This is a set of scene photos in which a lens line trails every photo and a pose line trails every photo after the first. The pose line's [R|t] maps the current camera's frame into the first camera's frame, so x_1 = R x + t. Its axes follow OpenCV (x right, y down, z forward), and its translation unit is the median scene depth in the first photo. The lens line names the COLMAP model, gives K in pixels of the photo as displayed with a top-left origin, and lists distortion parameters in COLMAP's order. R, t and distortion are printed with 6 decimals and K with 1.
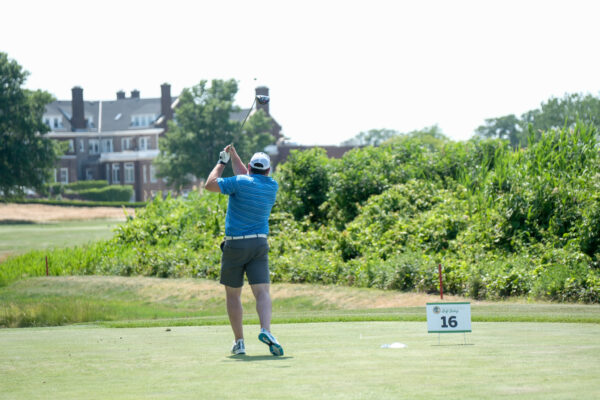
lens RADIAL K [[3104.2, 0, 300.3], [0, 3104.2, 200.9], [0, 0, 1]] dist [0.412303, 0.000000]
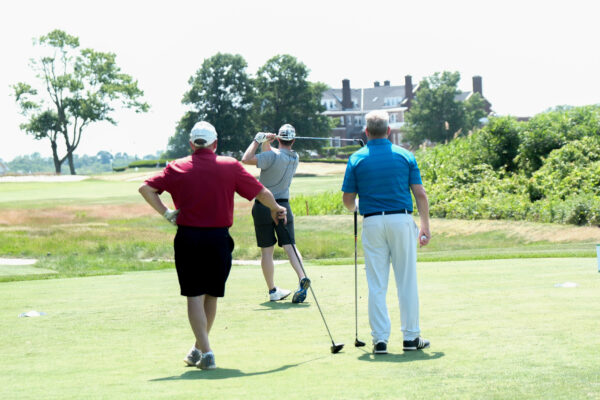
lens RADIAL K [[1670.2, 0, 299.1], [0, 1670.2, 197.1], [0, 0, 1]] dist [-0.014686, 0.000000]
pose [[0.990492, -0.015015, -0.136747, 0.012995], [0.017783, 0.999661, 0.019037, 0.002756], [0.136415, -0.021288, 0.990423, 0.302284]]
